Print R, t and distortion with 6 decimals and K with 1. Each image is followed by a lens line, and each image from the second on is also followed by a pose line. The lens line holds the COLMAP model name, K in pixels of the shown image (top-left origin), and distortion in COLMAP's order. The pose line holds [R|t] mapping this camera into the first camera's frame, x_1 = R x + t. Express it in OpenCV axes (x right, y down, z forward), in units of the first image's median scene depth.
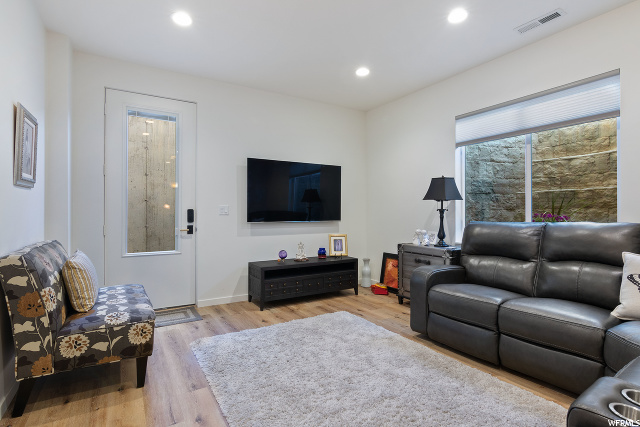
lens RADIAL K [[320.6, 0, 321.7], [0, 320.6, 210.9], [0, 0, 1]] dist [-0.001999, -0.000196]
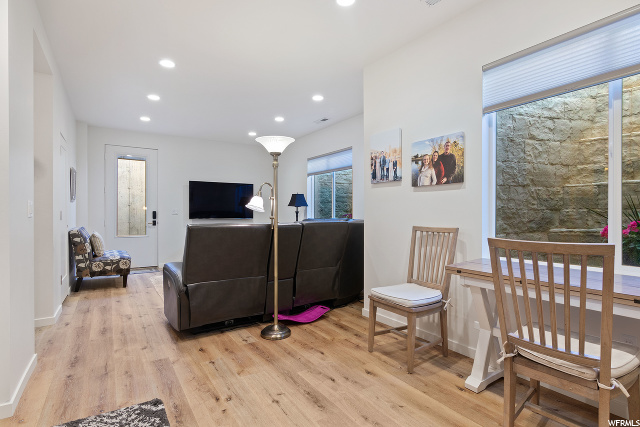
lens RADIAL K [[320.6, 0, 319.5], [0, 320.6, 213.5], [0, 0, 1]] dist [-0.001999, -0.000196]
pose [[0.999657, 0.002216, 0.026101, 0.594850], [-0.002450, 0.999957, 0.008915, -0.013661], [-0.026081, -0.008976, 0.999620, -1.026787]]
